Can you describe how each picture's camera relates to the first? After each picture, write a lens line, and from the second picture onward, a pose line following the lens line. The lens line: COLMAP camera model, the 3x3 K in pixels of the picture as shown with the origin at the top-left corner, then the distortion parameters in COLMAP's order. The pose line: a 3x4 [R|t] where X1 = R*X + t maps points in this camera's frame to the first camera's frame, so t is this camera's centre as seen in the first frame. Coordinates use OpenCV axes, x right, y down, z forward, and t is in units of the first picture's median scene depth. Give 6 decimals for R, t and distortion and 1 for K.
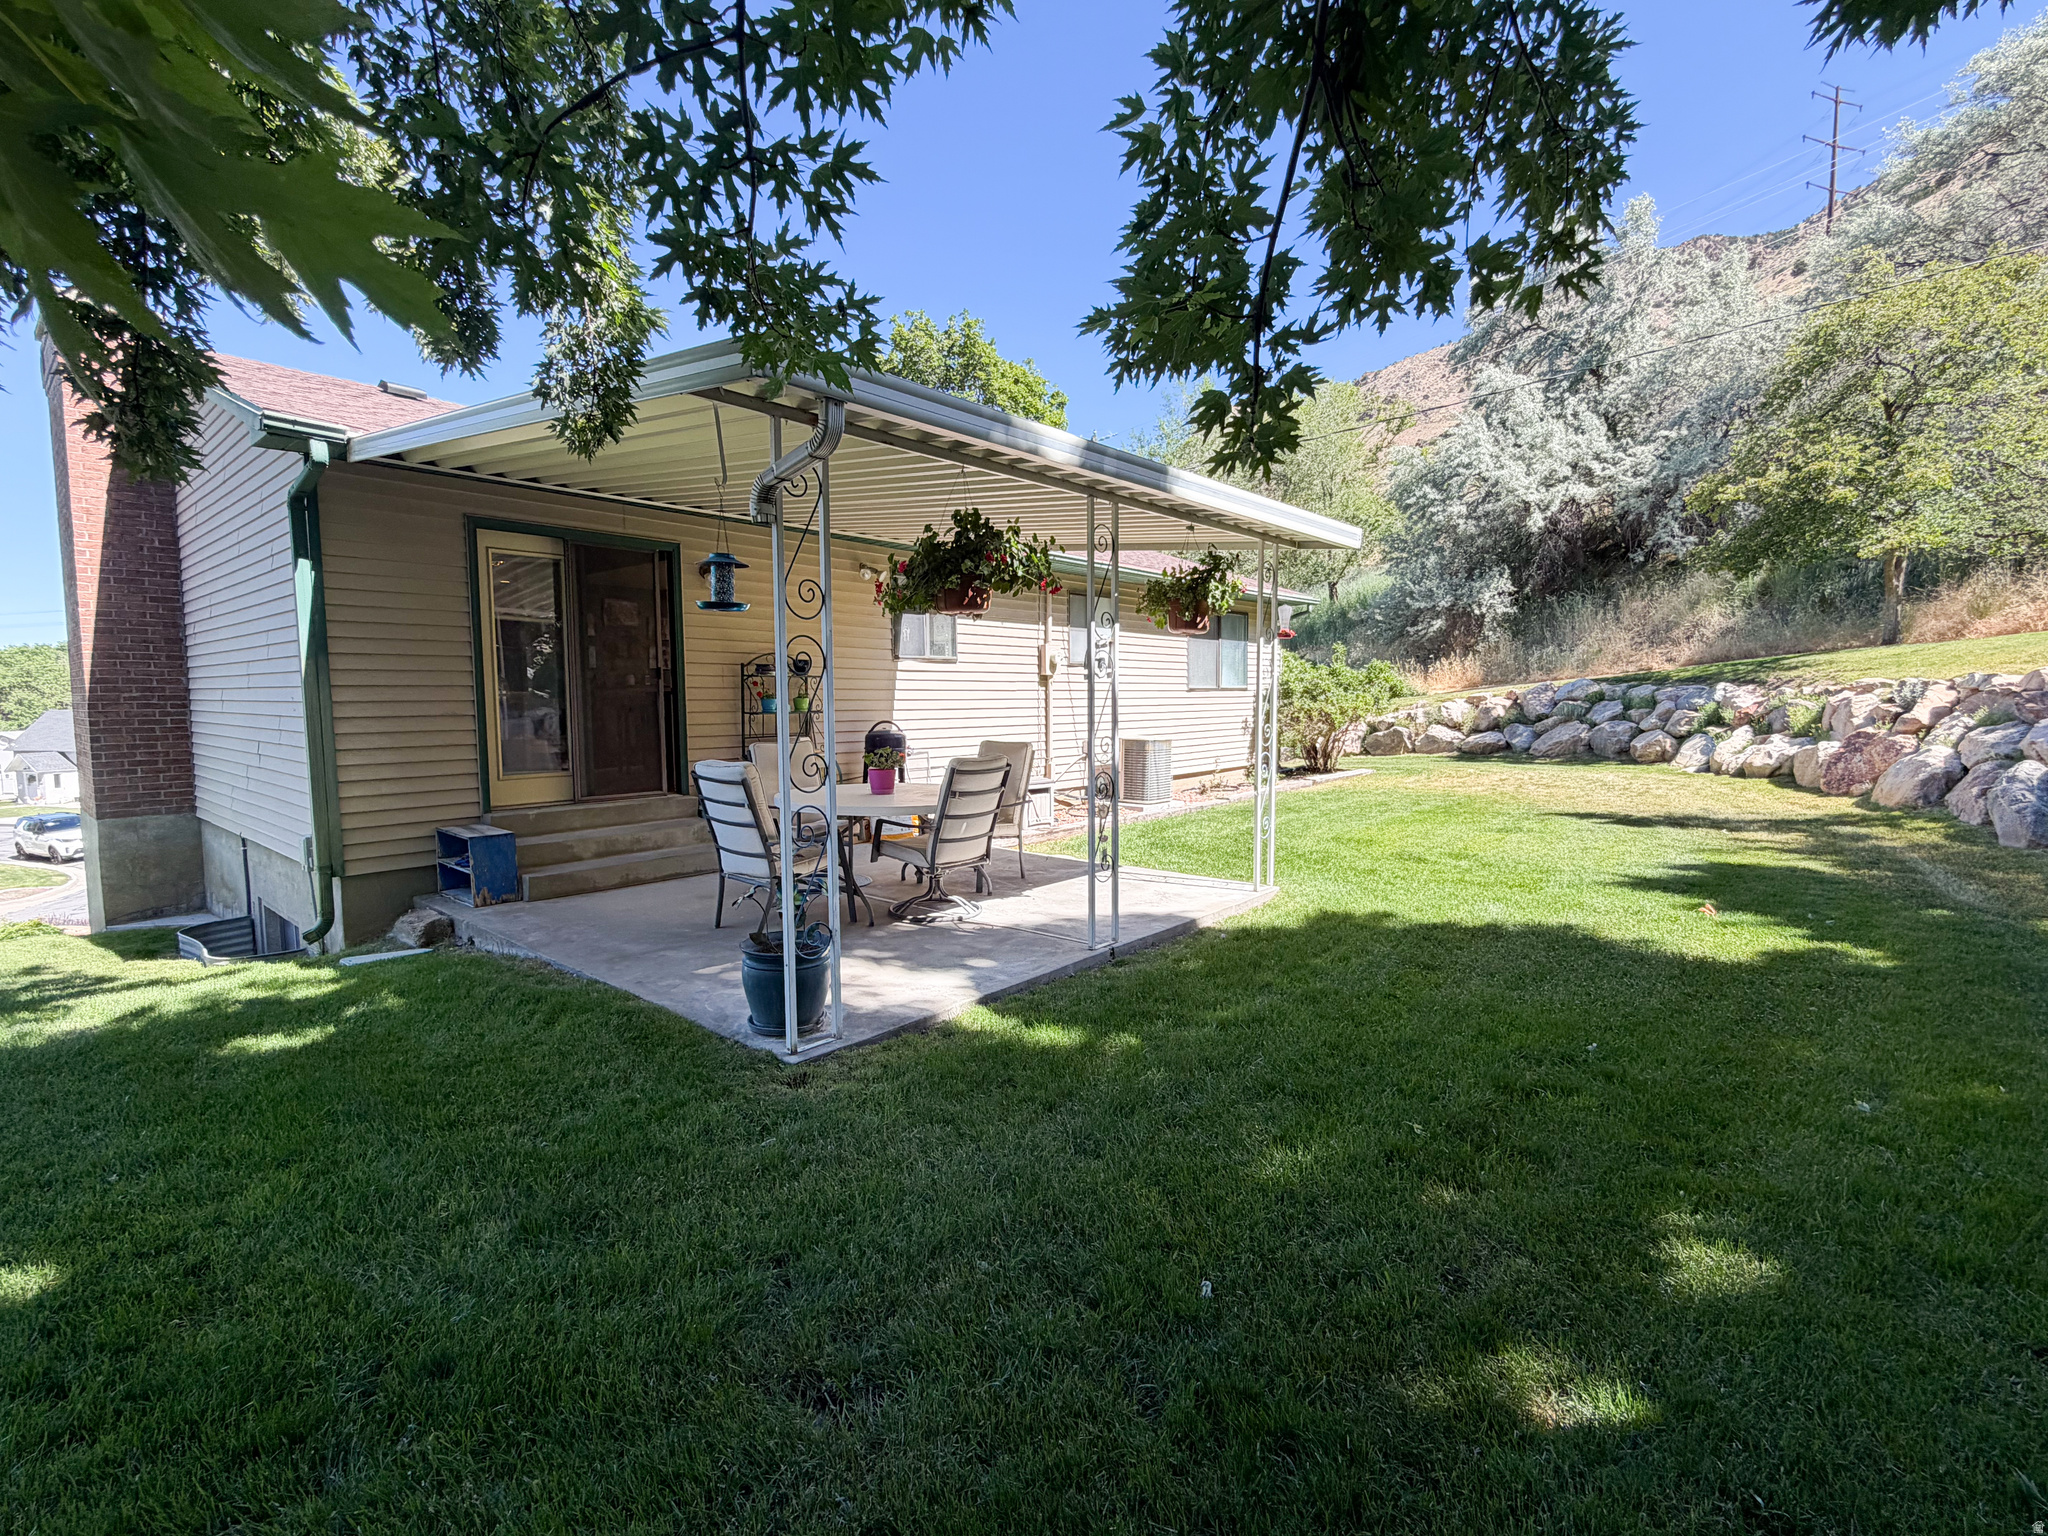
lens RADIAL K [[939.6, 0, 1019.9], [0, 939.6, 766.3], [0, 0, 1]] dist [-0.001505, 0.000002]
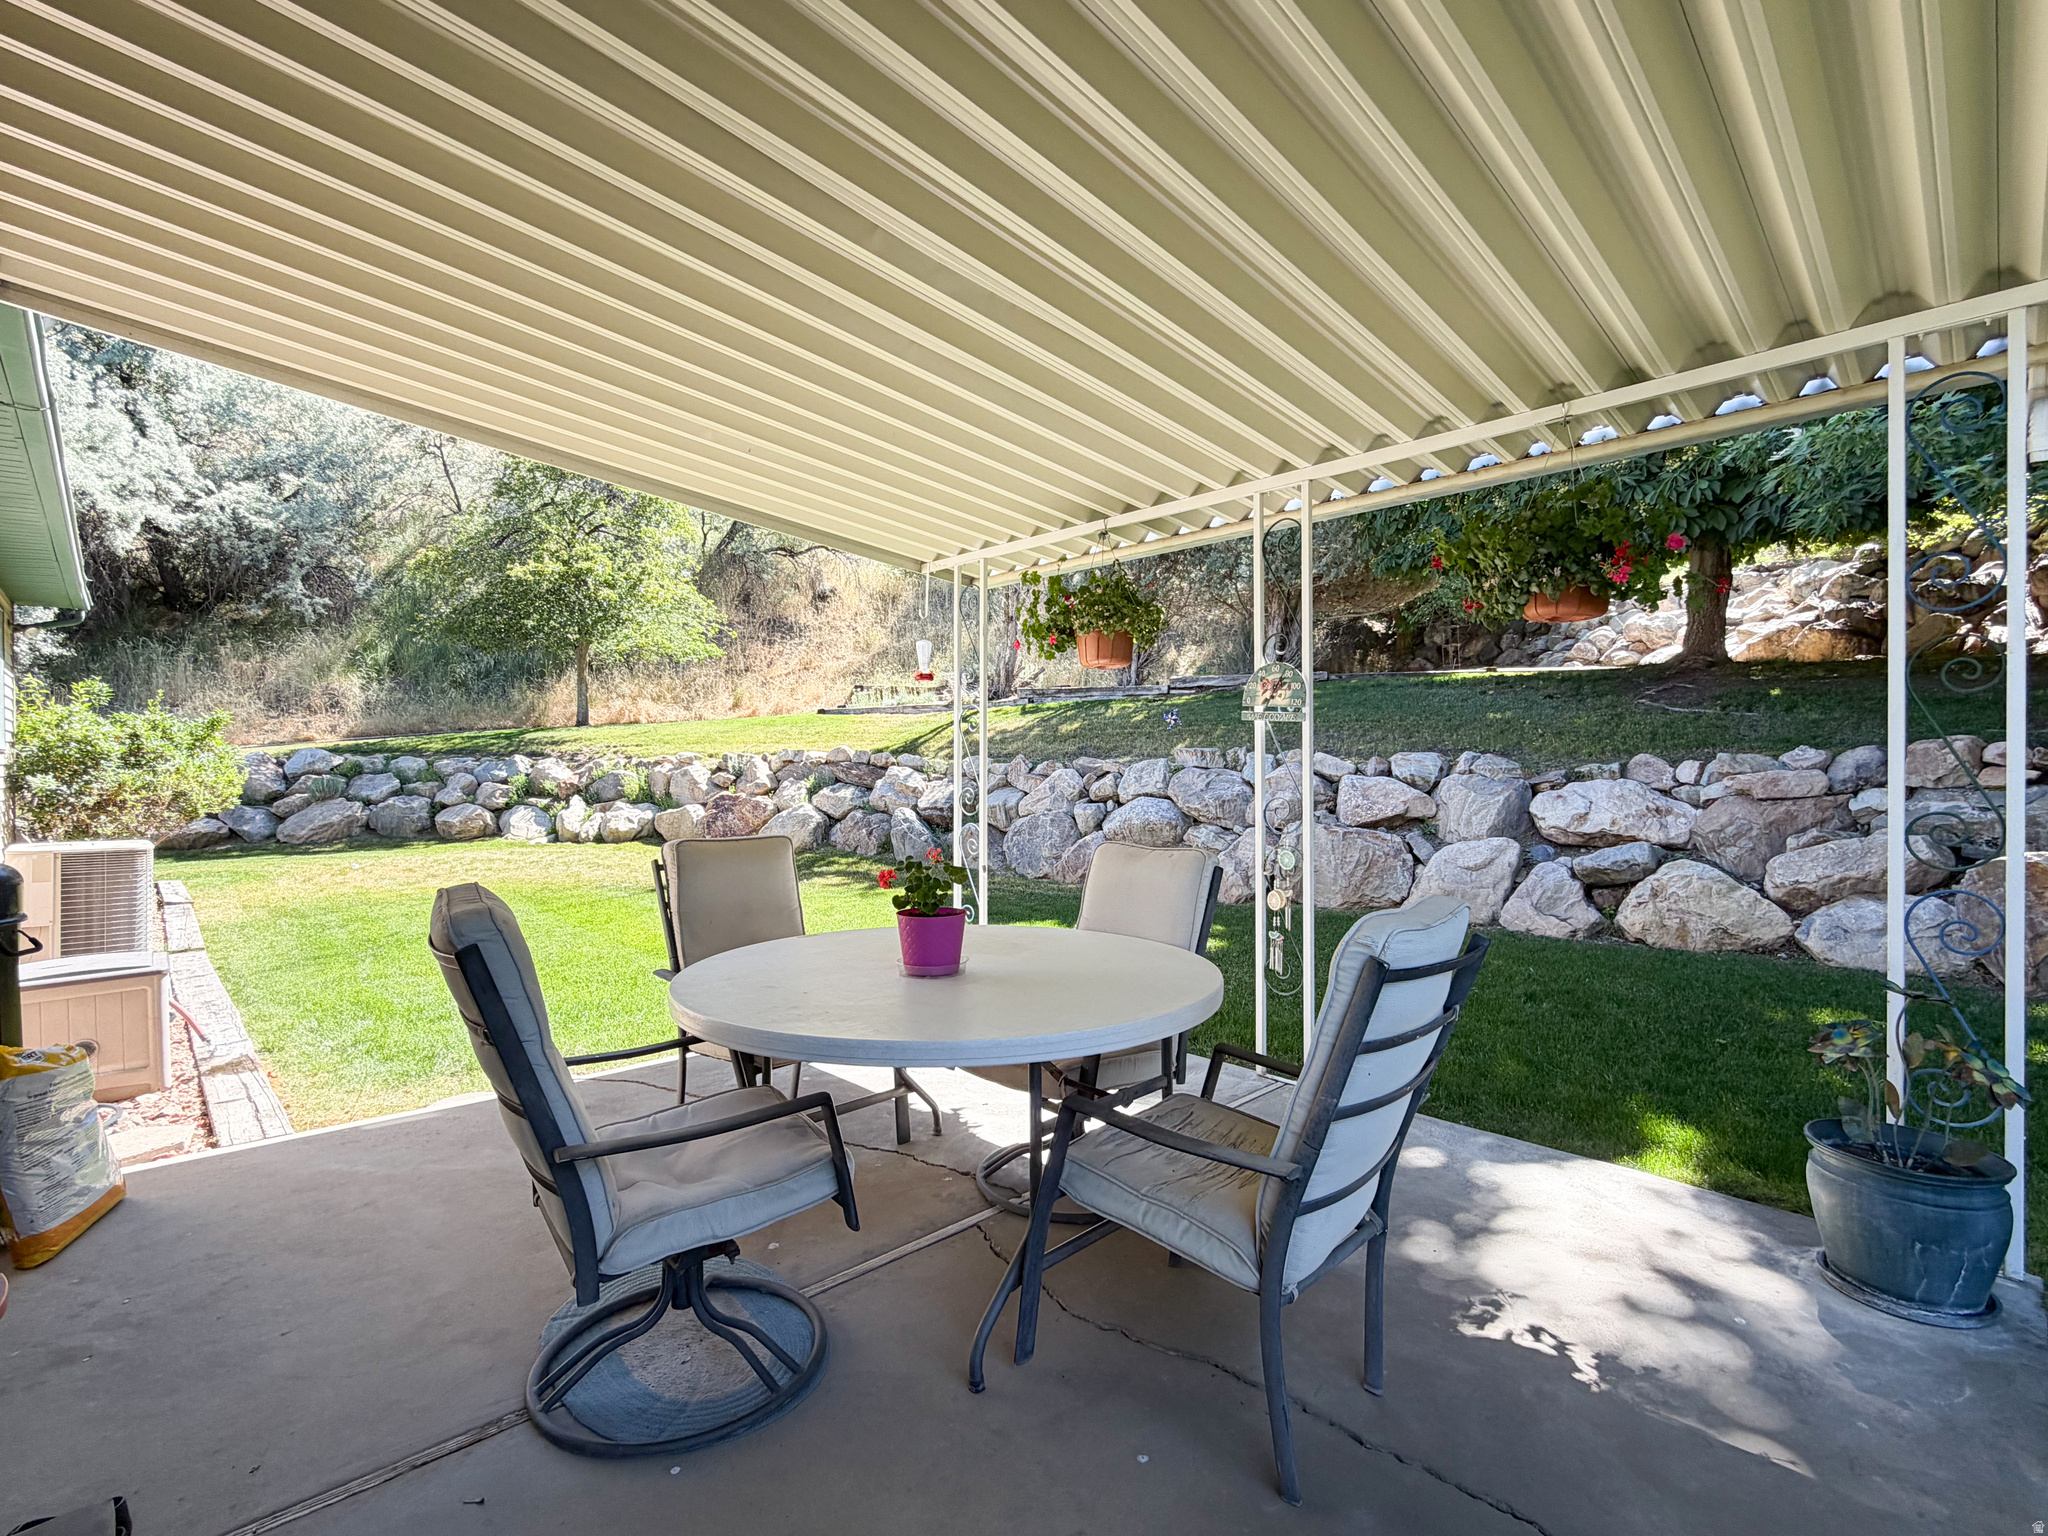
lens RADIAL K [[939.6, 0, 1021.6], [0, 939.6, 771.2], [0, 0, 1]] dist [-0.001505, 0.000002]
pose [[0.084676, 0.004989, 0.996396, -0.215266], [0.080060, 0.996720, -0.011794, -0.016196], [-0.993187, 0.080770, 0.083999, 0.380426]]
